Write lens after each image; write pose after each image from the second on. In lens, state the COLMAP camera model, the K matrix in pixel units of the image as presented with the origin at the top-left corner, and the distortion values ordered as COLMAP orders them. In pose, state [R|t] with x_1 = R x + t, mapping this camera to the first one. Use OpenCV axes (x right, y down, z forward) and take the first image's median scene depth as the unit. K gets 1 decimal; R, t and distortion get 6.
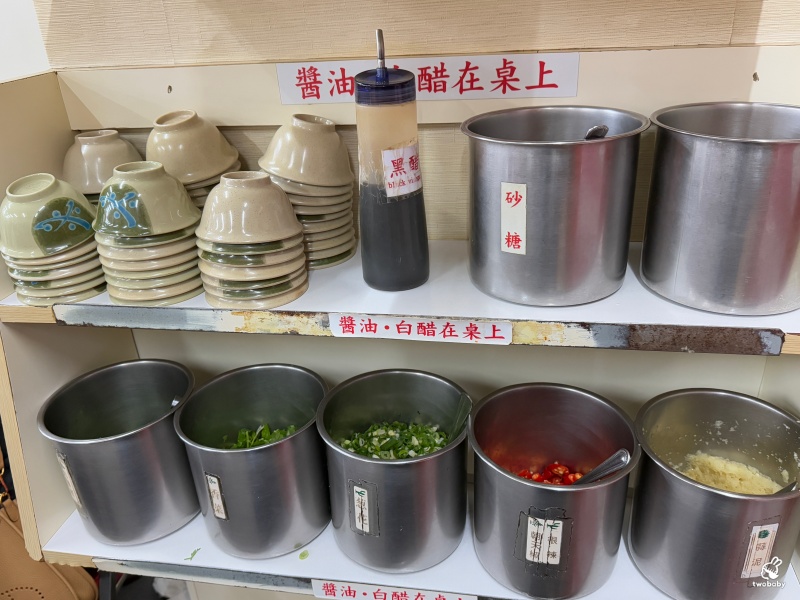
lens RADIAL K [[666.3, 0, 400.0], [0, 666.3, 300.0], [0, 0, 1]] dist [0.173306, -0.353147]
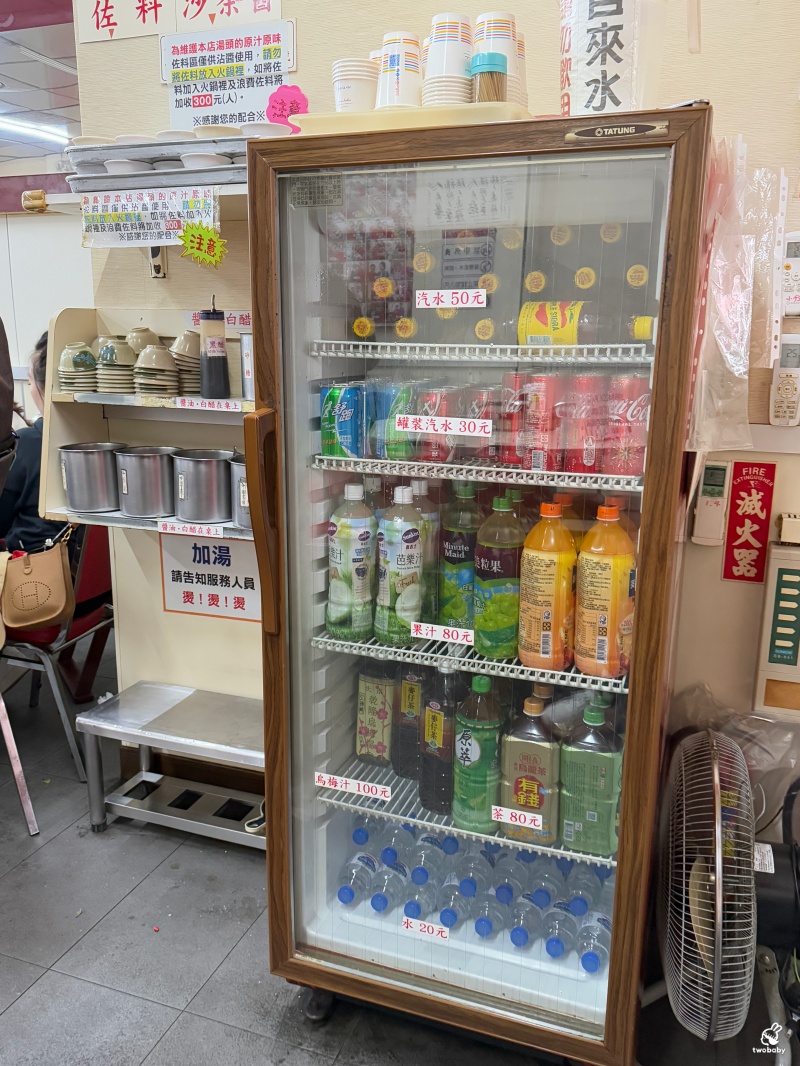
lens RADIAL K [[880.1, 0, 400.0], [0, 880.1, 533.0], [0, 0, 1]] dist [-0.006478, -0.001929]
pose [[0.986508, 0.099735, -0.129829, 1.139448], [-0.125333, 0.970286, -0.206968, 1.038112], [0.105329, 0.220448, 0.969695, -1.884473]]
